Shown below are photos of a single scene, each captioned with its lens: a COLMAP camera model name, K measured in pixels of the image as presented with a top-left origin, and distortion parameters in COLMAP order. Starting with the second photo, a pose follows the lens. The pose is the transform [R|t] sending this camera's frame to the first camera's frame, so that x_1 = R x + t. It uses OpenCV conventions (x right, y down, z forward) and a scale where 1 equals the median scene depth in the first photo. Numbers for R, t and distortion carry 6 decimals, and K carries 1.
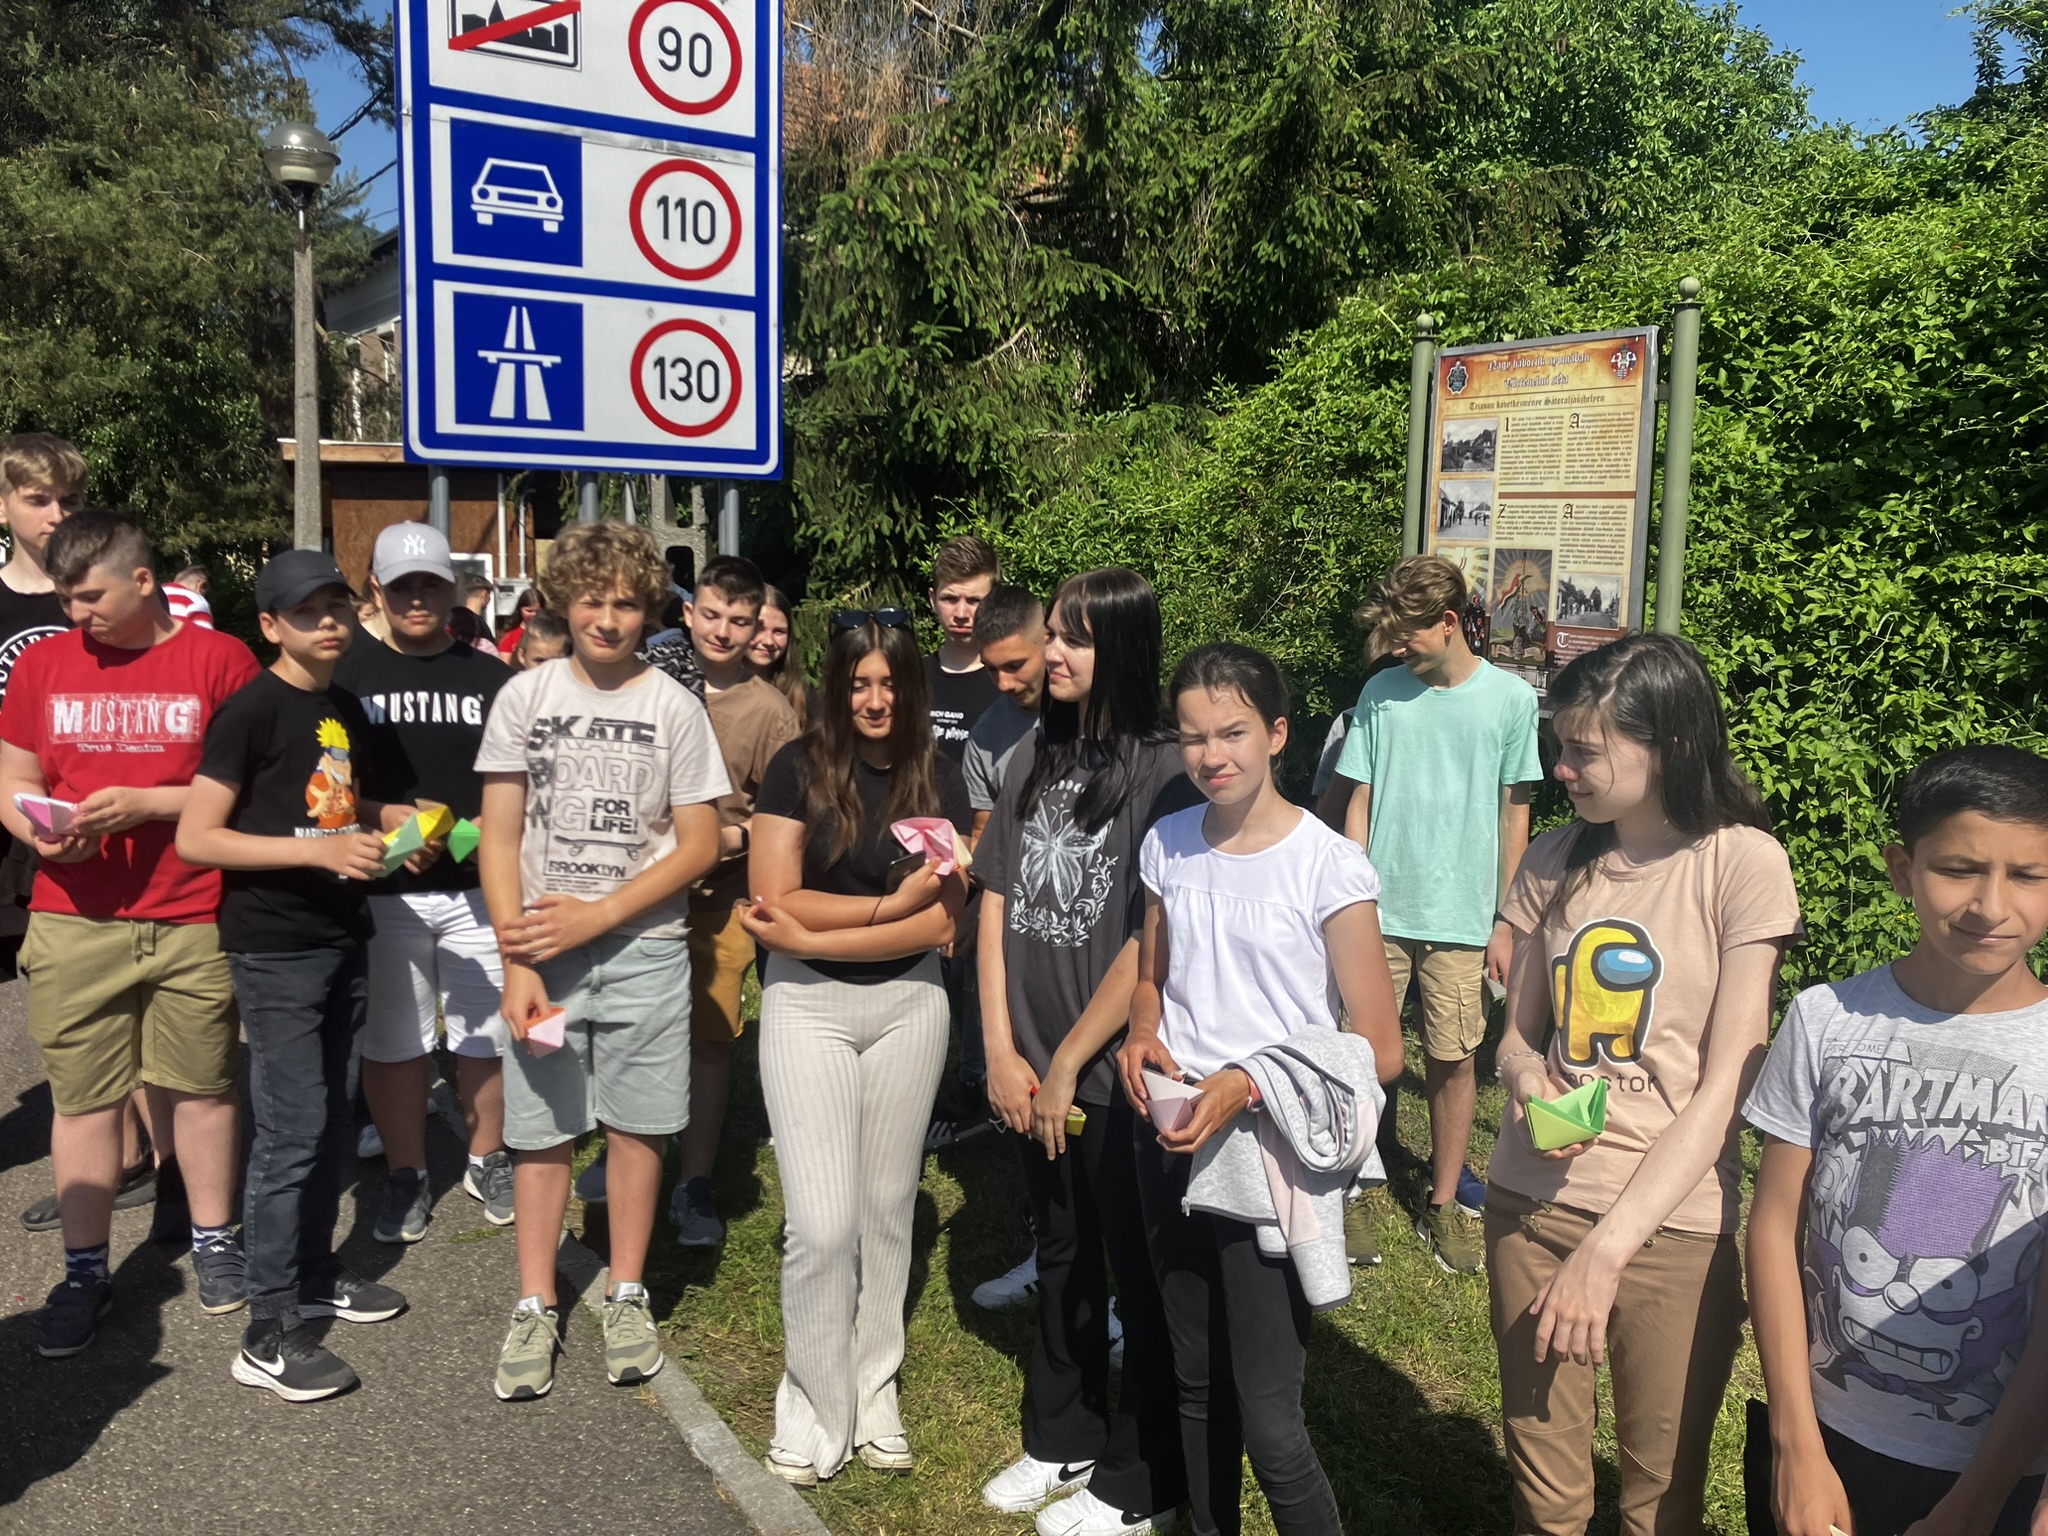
lens RADIAL K [[1685.8, 0, 1052.6], [0, 1685.8, 761.3], [0, 0, 1]] dist [0.049822, -0.055246]
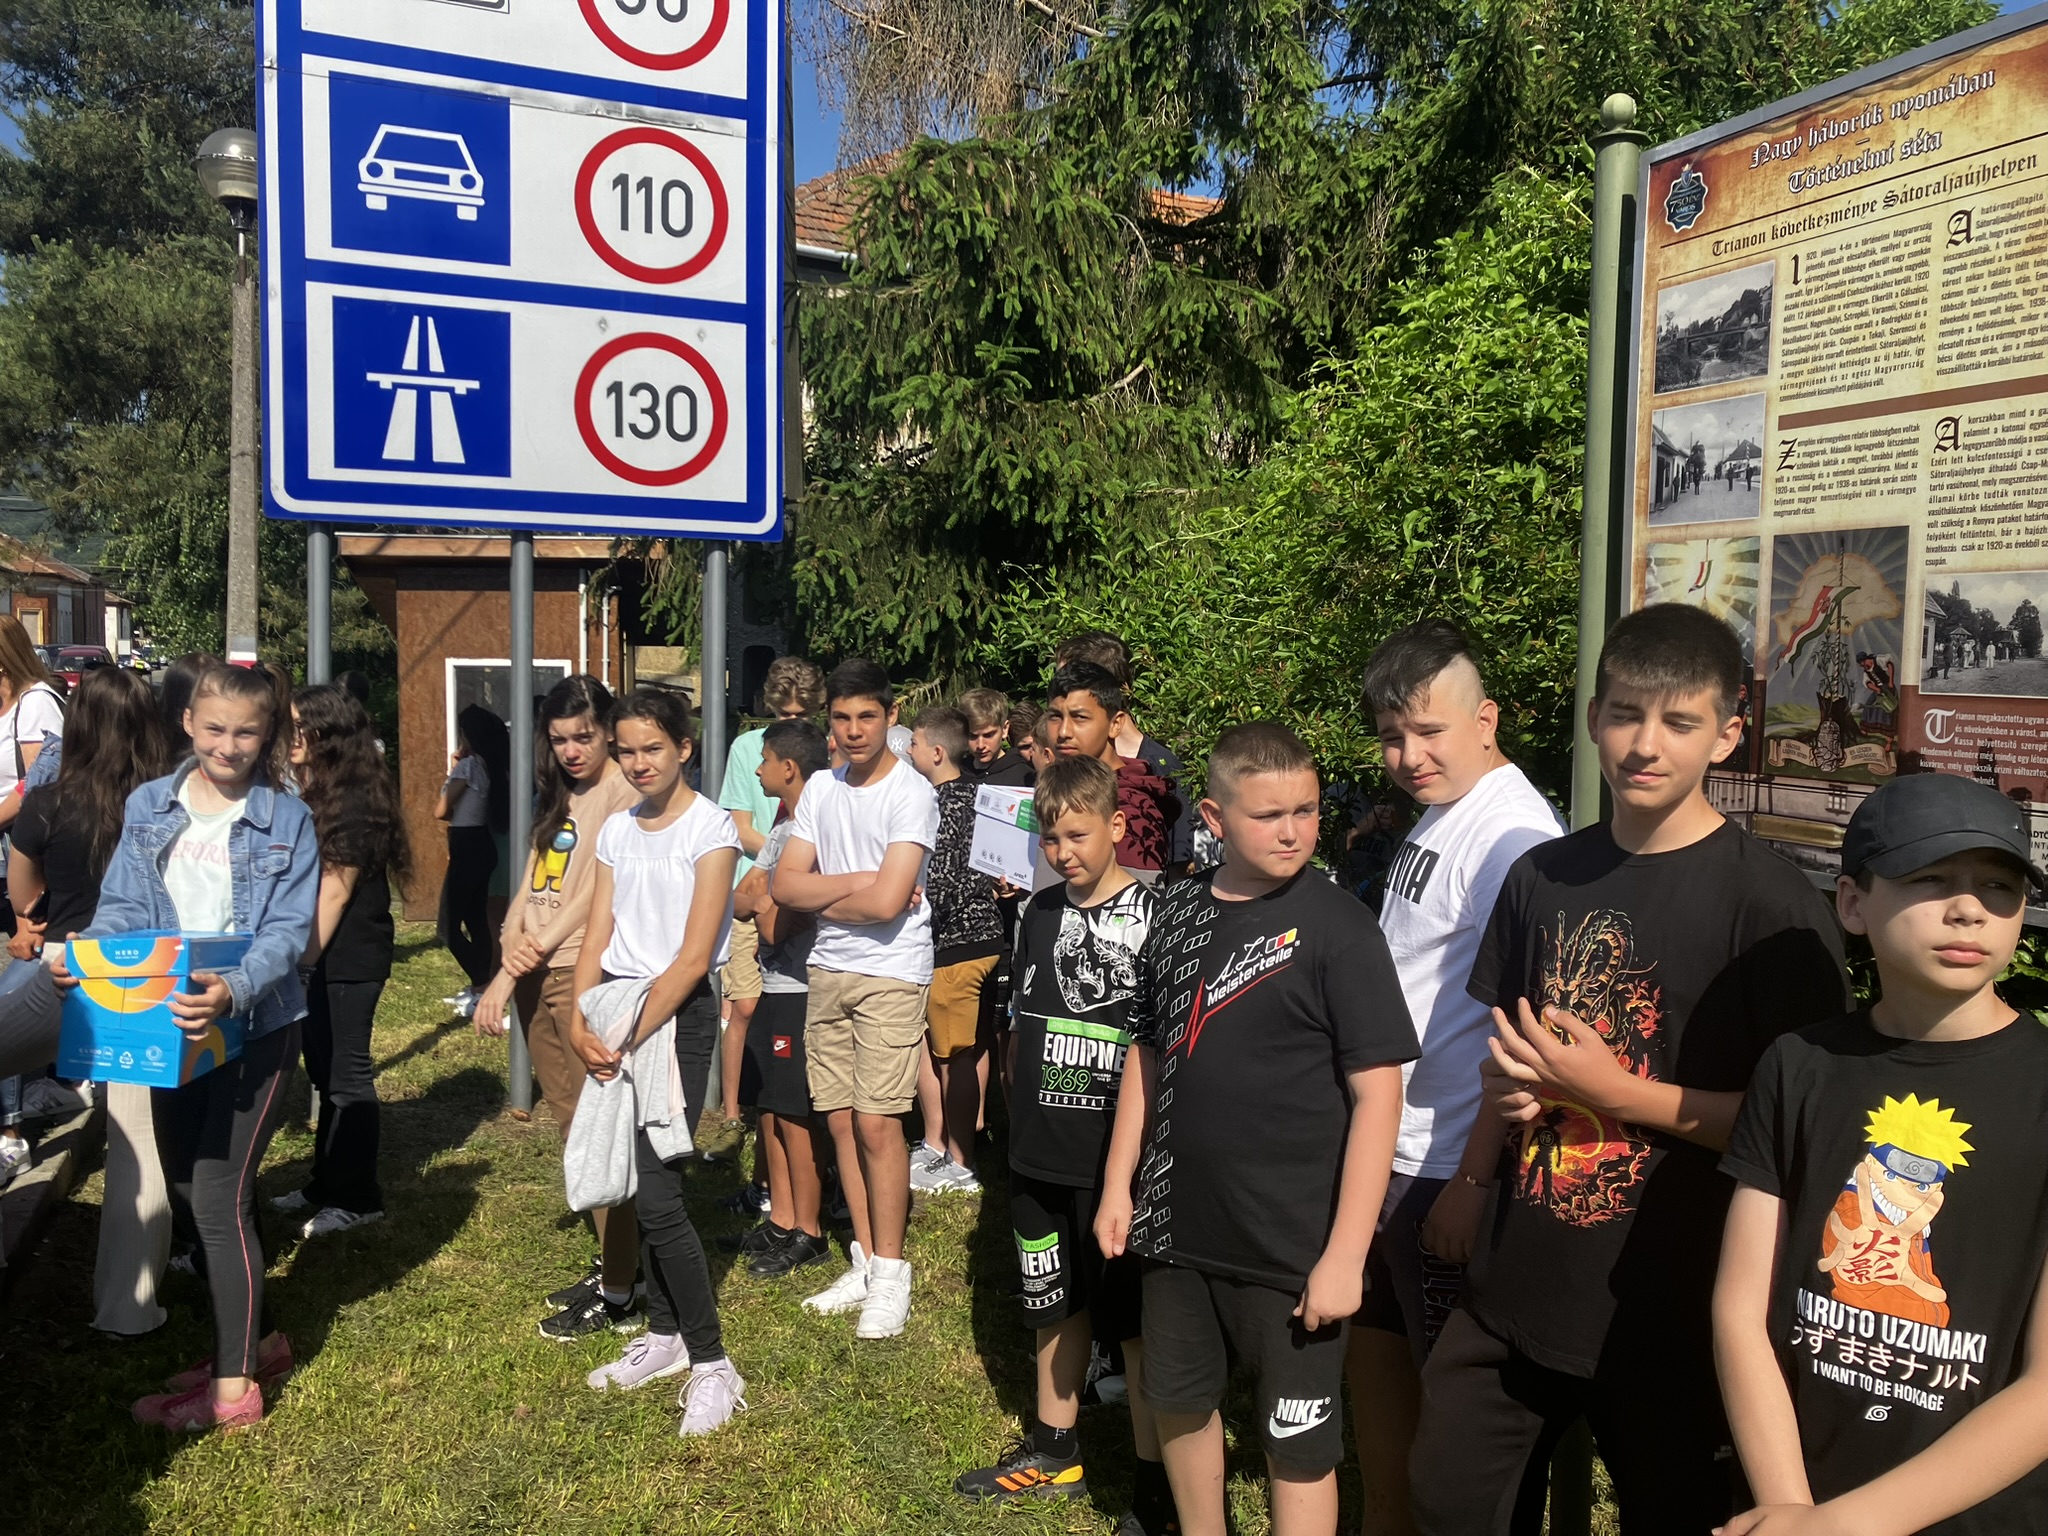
lens RADIAL K [[1685.8, 0, 1045.5], [0, 1685.8, 768.3], [0, 0, 1]] dist [0.049822, -0.055246]
pose [[0.988778, 0.001145, -0.149387, 0.077801], [-0.011325, 0.997668, -0.067313, -0.016001], [0.148962, 0.068250, 0.986485, 0.299437]]
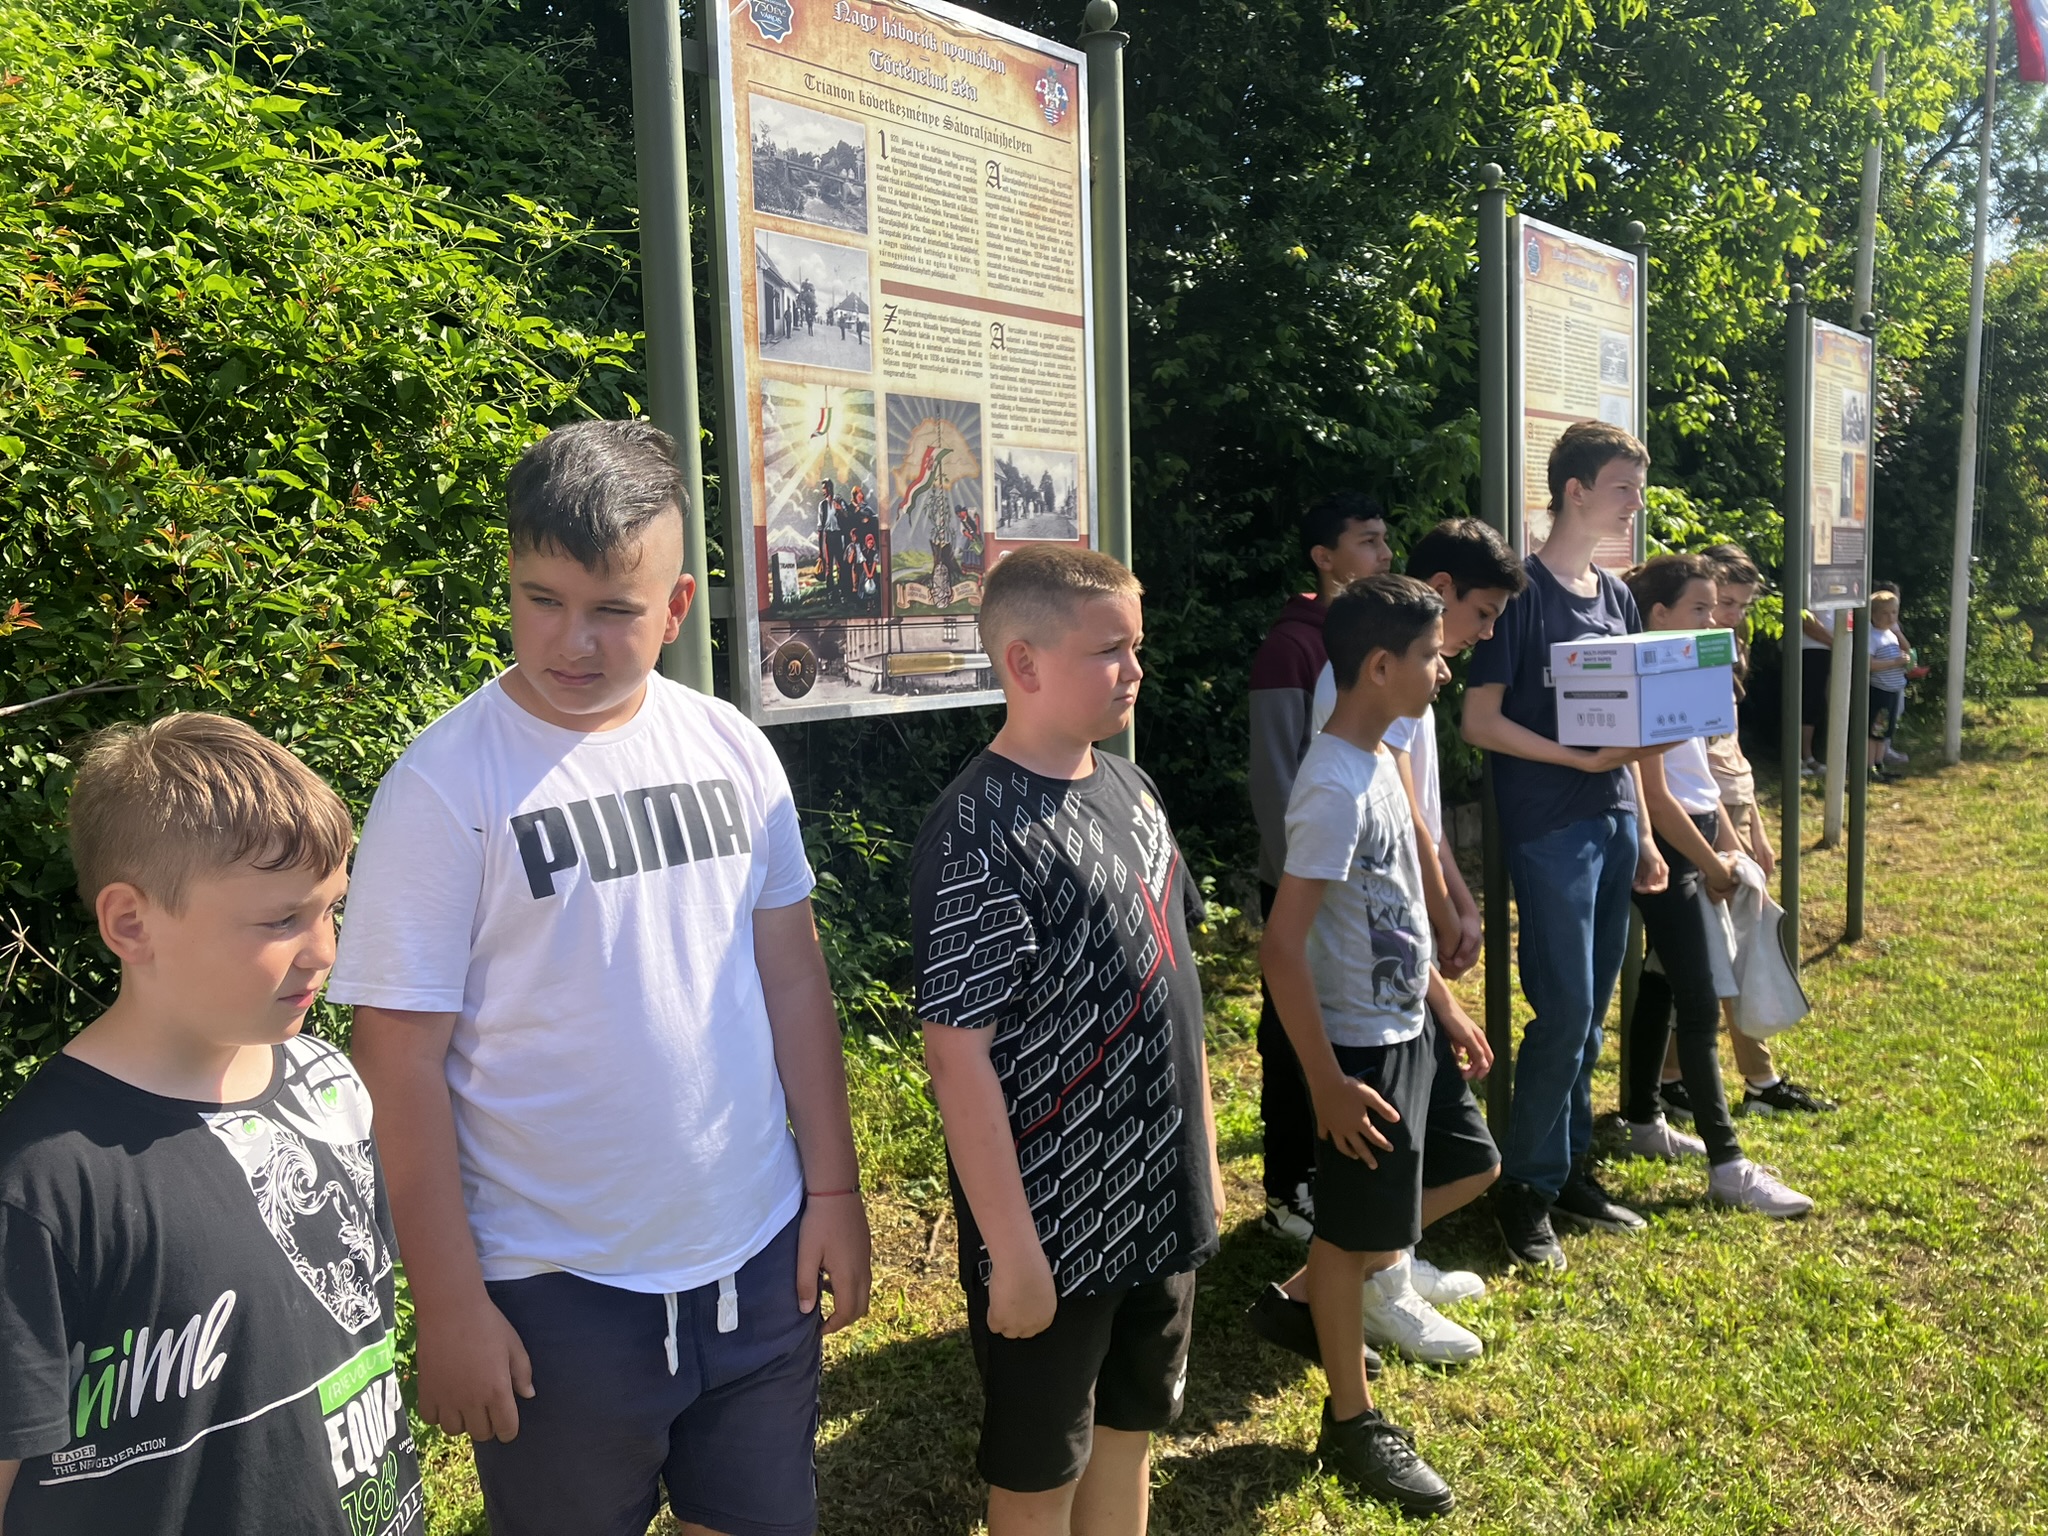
lens RADIAL K [[1685.8, 0, 1017.7], [0, 1685.8, 769.9], [0, 0, 1]] dist [0.049822, -0.055246]
pose [[-0.325770, -0.105611, 0.939532, -0.138737], [0.151070, 0.975159, 0.161998, -0.054099], [-0.933302, 0.194709, -0.301723, 0.669298]]
